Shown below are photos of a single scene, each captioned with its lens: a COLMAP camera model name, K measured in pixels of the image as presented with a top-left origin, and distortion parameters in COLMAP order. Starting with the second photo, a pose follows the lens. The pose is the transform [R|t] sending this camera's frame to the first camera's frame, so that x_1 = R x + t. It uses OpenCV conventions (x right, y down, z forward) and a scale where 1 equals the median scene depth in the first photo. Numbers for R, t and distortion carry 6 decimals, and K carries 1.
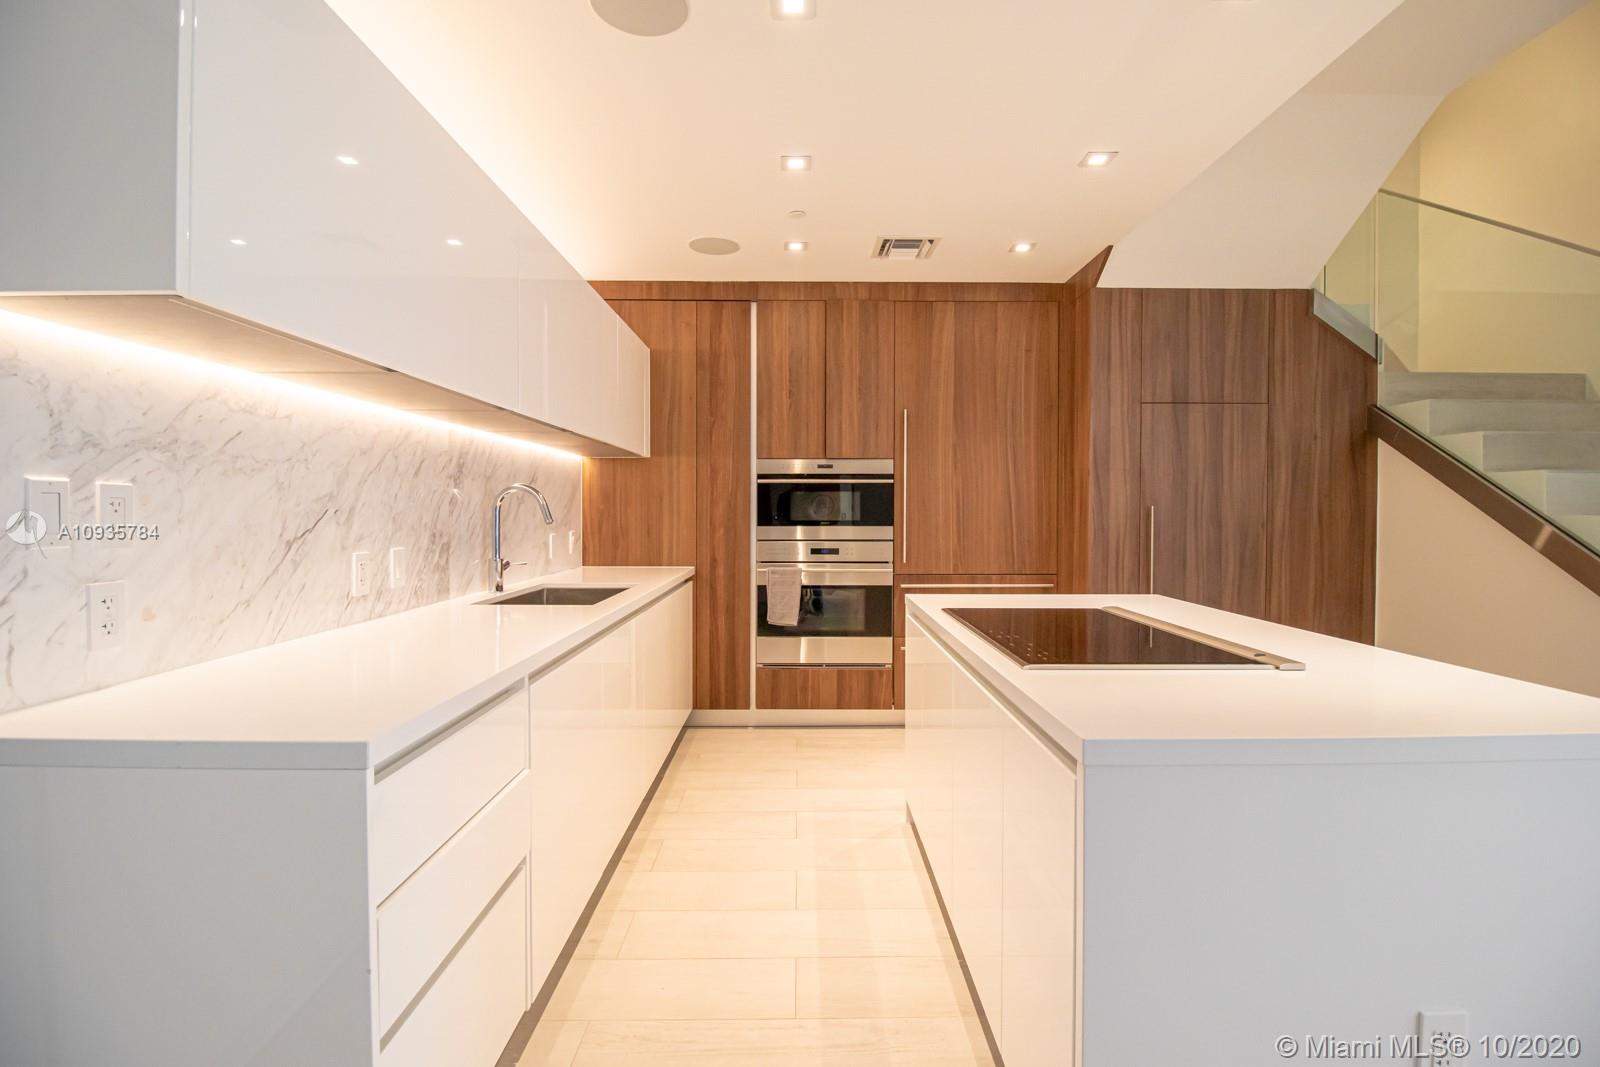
lens RADIAL K [[749.6, 0, 812.4], [0, 749.6, 524.7], [0, 0, 1]] dist [0.002106, -0.010460]
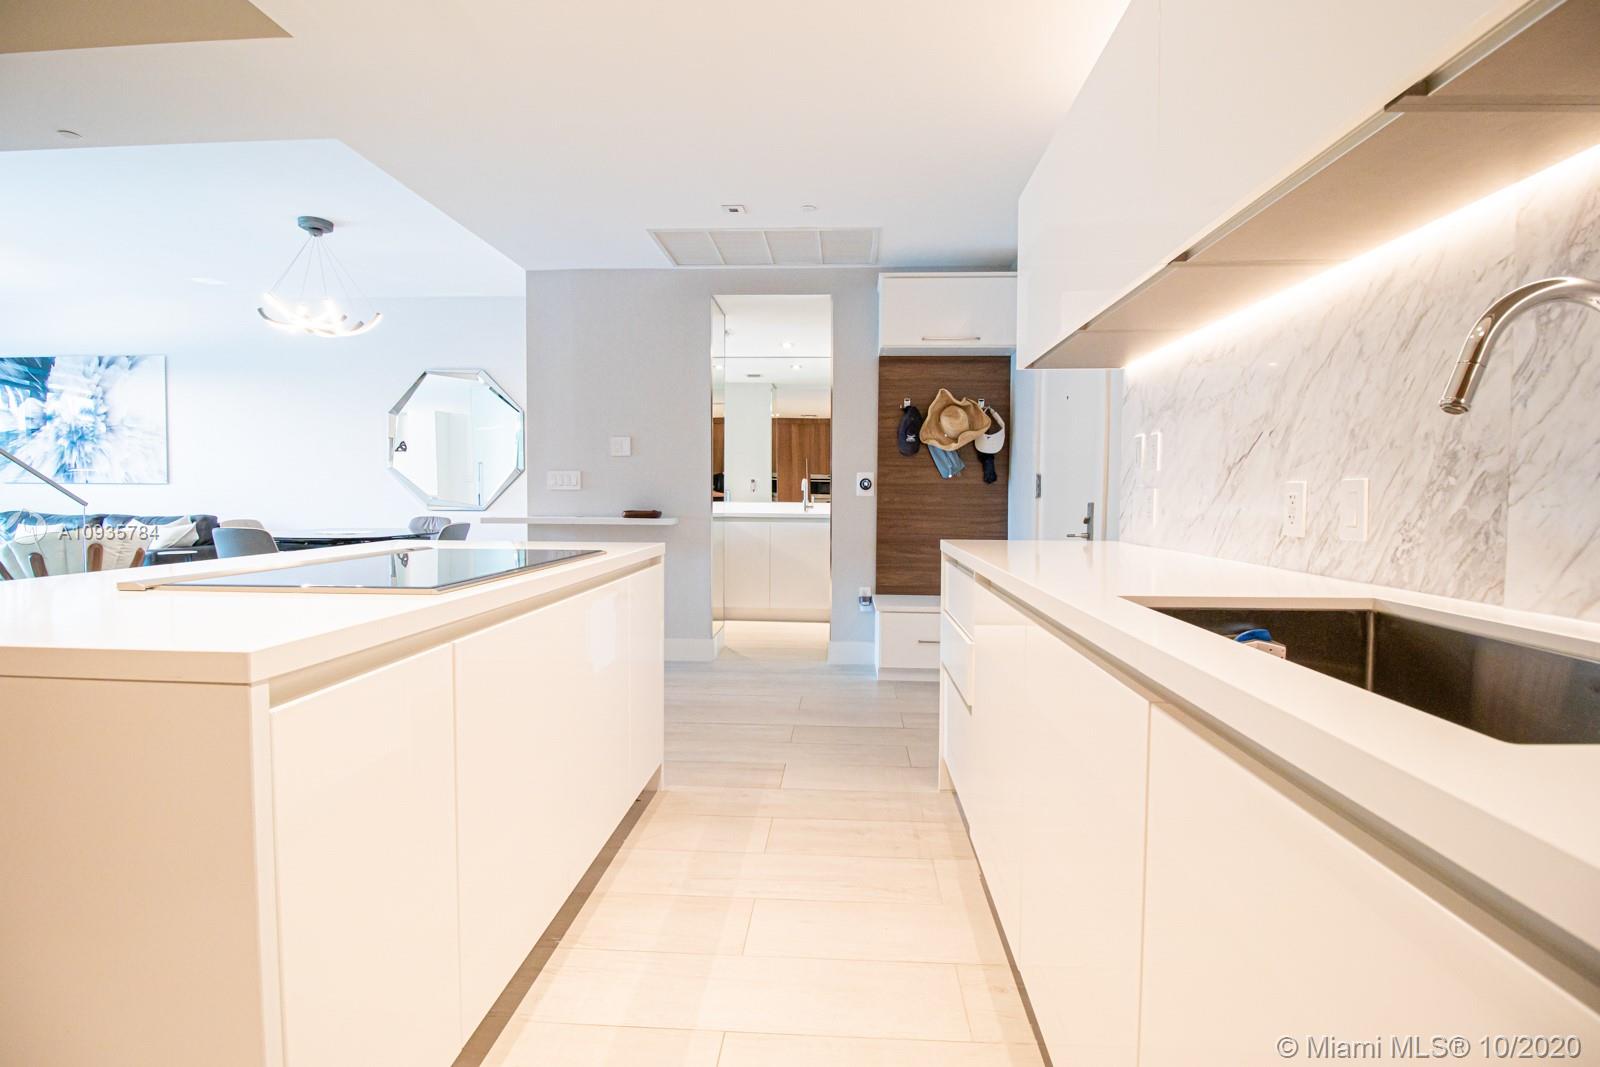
lens RADIAL K [[749.6, 0, 800.7], [0, 749.6, 524.4], [0, 0, 1]] dist [0.002106, -0.010460]
pose [[-0.996973, -0.010137, 0.077082, -0.081266], [-0.005622, 0.998268, 0.058558, 0.021308], [-0.077542, 0.057947, -0.995304, 0.993710]]
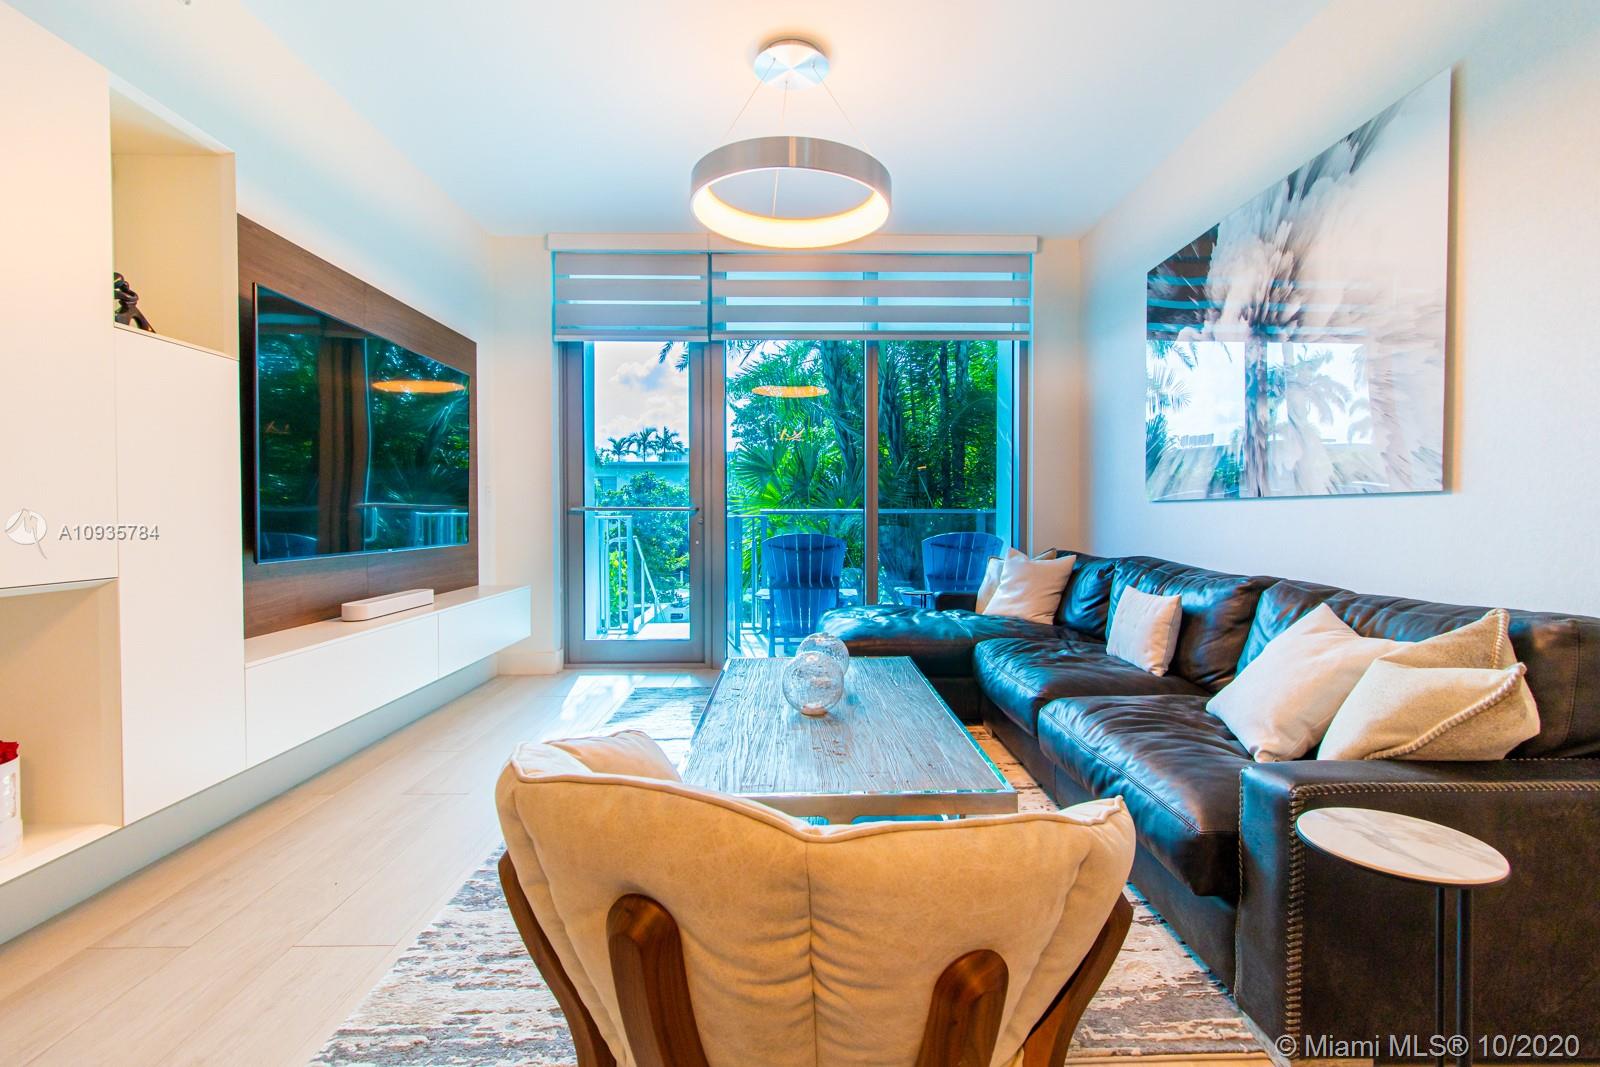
lens RADIAL K [[749.6, 0, 815.3], [0, 749.6, 535.5], [0, 0, 1]] dist [0.002106, -0.010460]
pose [[-0.029101, -0.026182, 0.999234, 1.117555], [0.019548, 0.999451, 0.026757, 0.047725], [-0.999385, 0.020312, -0.028573, -0.286126]]
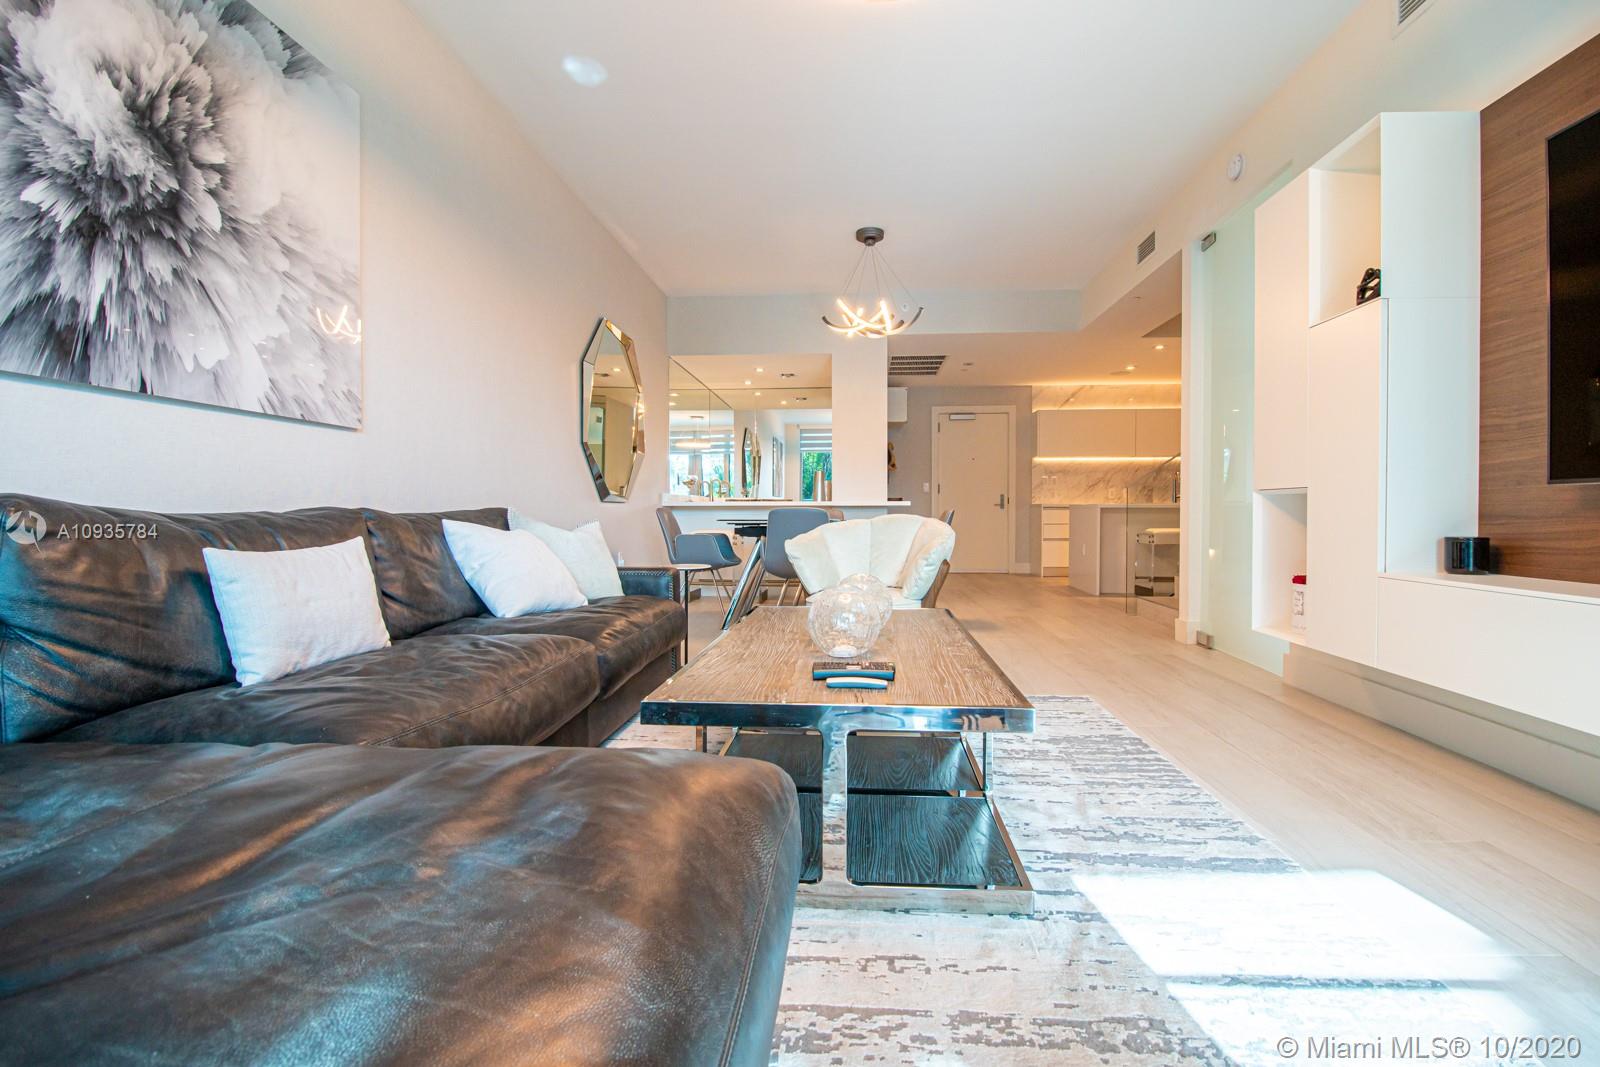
lens RADIAL K [[749.6, 0, 815.0], [0, 749.6, 519.7], [0, 0, 1]] dist [0.002106, -0.010460]
pose [[-0.076461, 0.012897, -0.996989, 2.386462], [-0.017622, 0.999743, 0.014284, 0.108417], [0.996917, 0.018661, -0.076214, -0.292381]]
